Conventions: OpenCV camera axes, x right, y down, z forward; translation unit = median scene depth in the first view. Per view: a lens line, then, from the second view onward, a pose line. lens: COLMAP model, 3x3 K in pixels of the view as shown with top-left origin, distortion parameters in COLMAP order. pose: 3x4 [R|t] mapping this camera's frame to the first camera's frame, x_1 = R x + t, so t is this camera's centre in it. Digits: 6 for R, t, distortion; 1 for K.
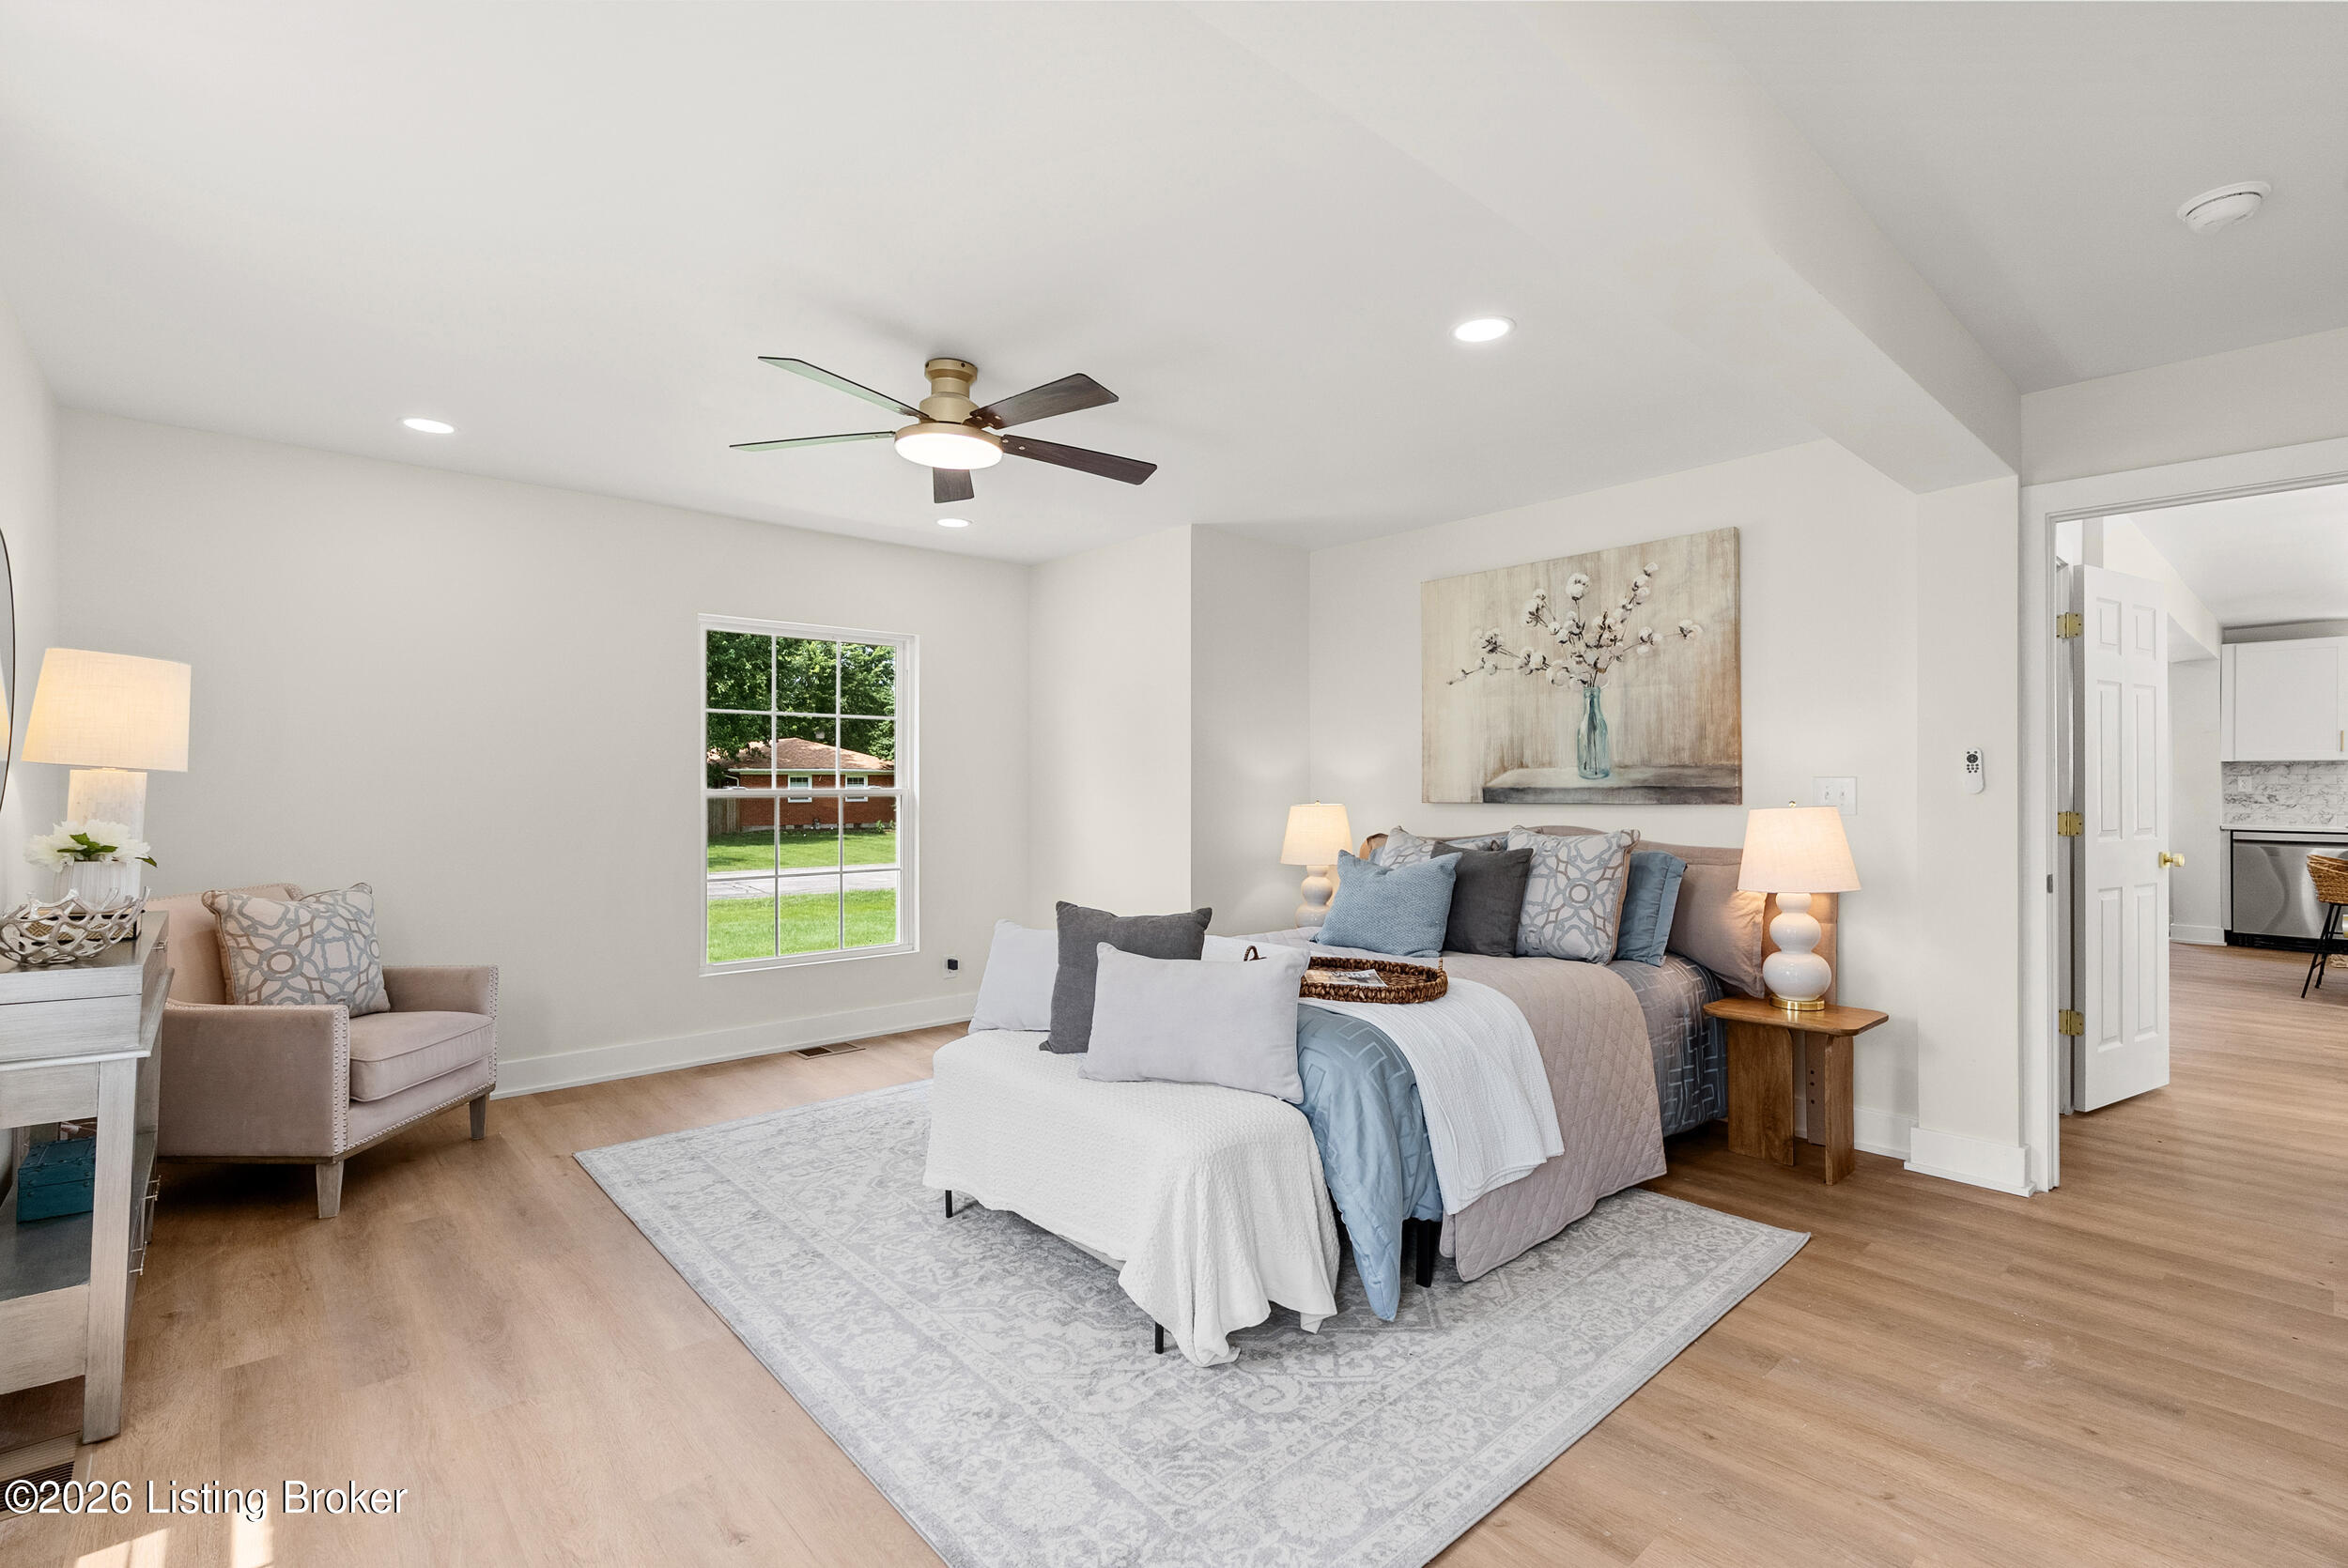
lens RADIAL K [[1066.5, 0, 1167.3], [0, 1066.5, 784.1], [0, 0, 1]] dist [-0.009915, 0.004303]
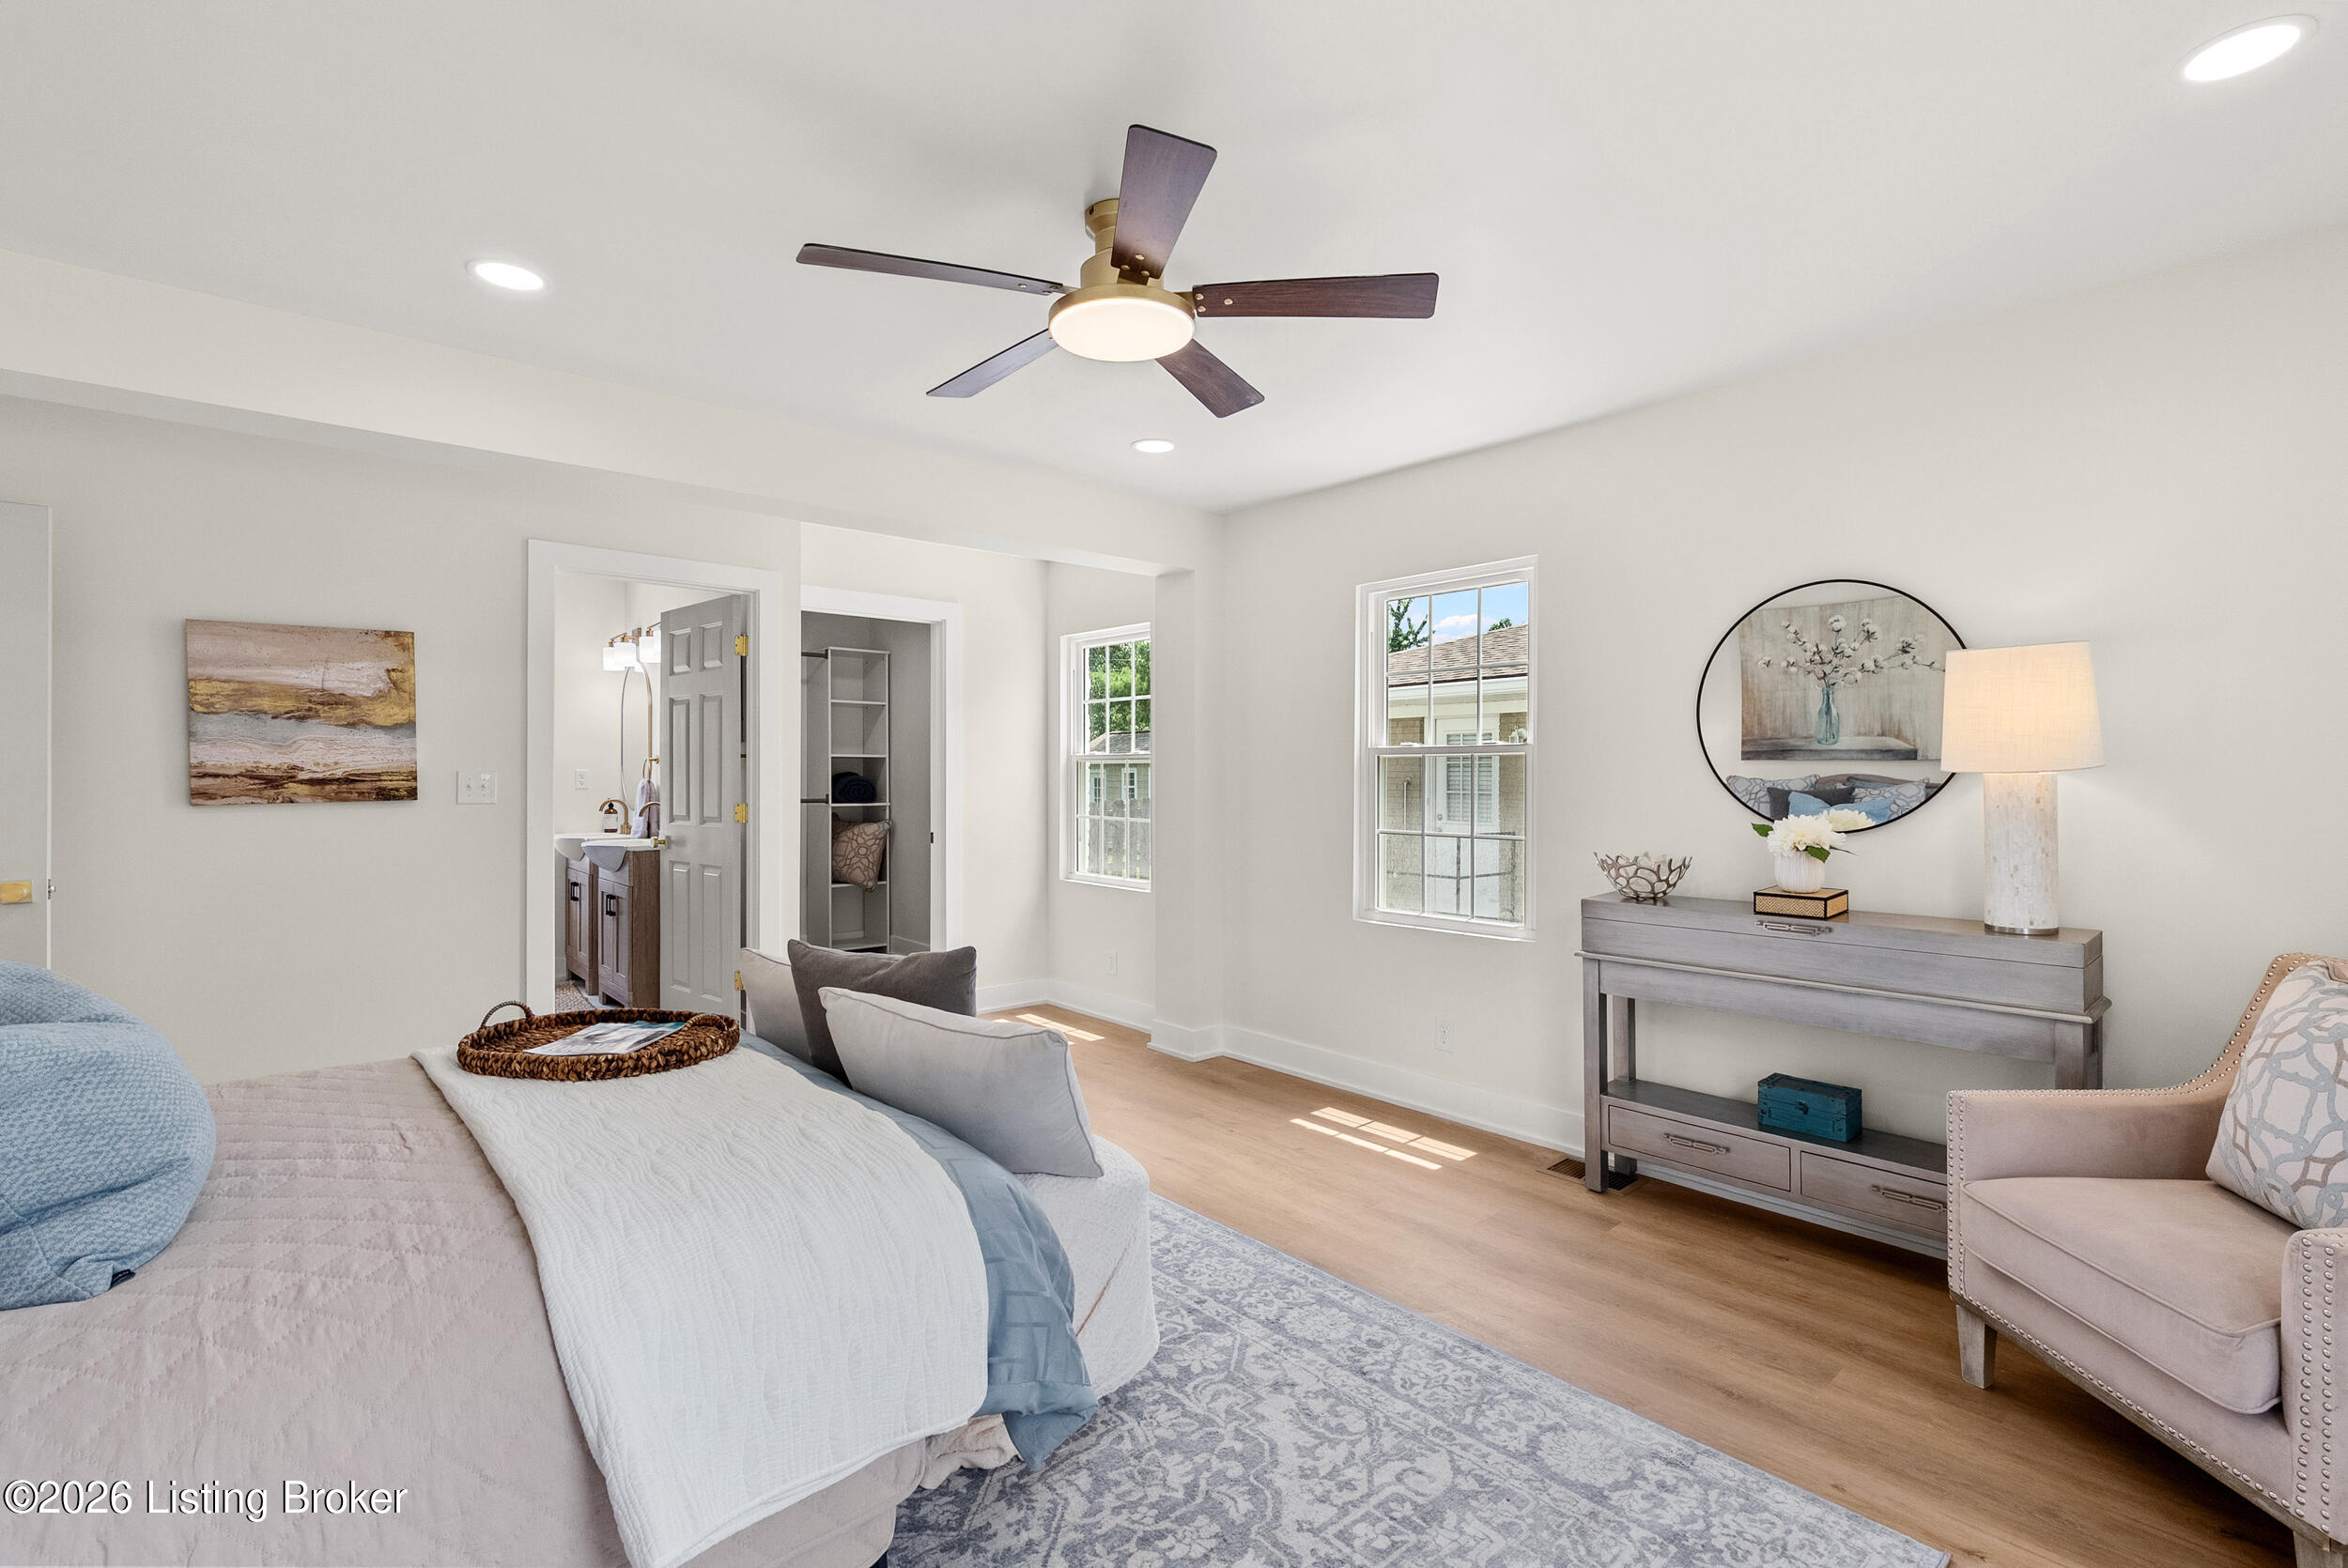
lens RADIAL K [[1066.5, 0, 1178.1], [0, 1066.5, 779.0], [0, 0, 1]] dist [-0.009915, 0.004303]
pose [[-0.999952, 0.001576, 0.009686, -0.248253], [0.001534, 0.999989, -0.004404, -0.004050], [-0.009693, -0.004388, -0.999943, 1.720377]]
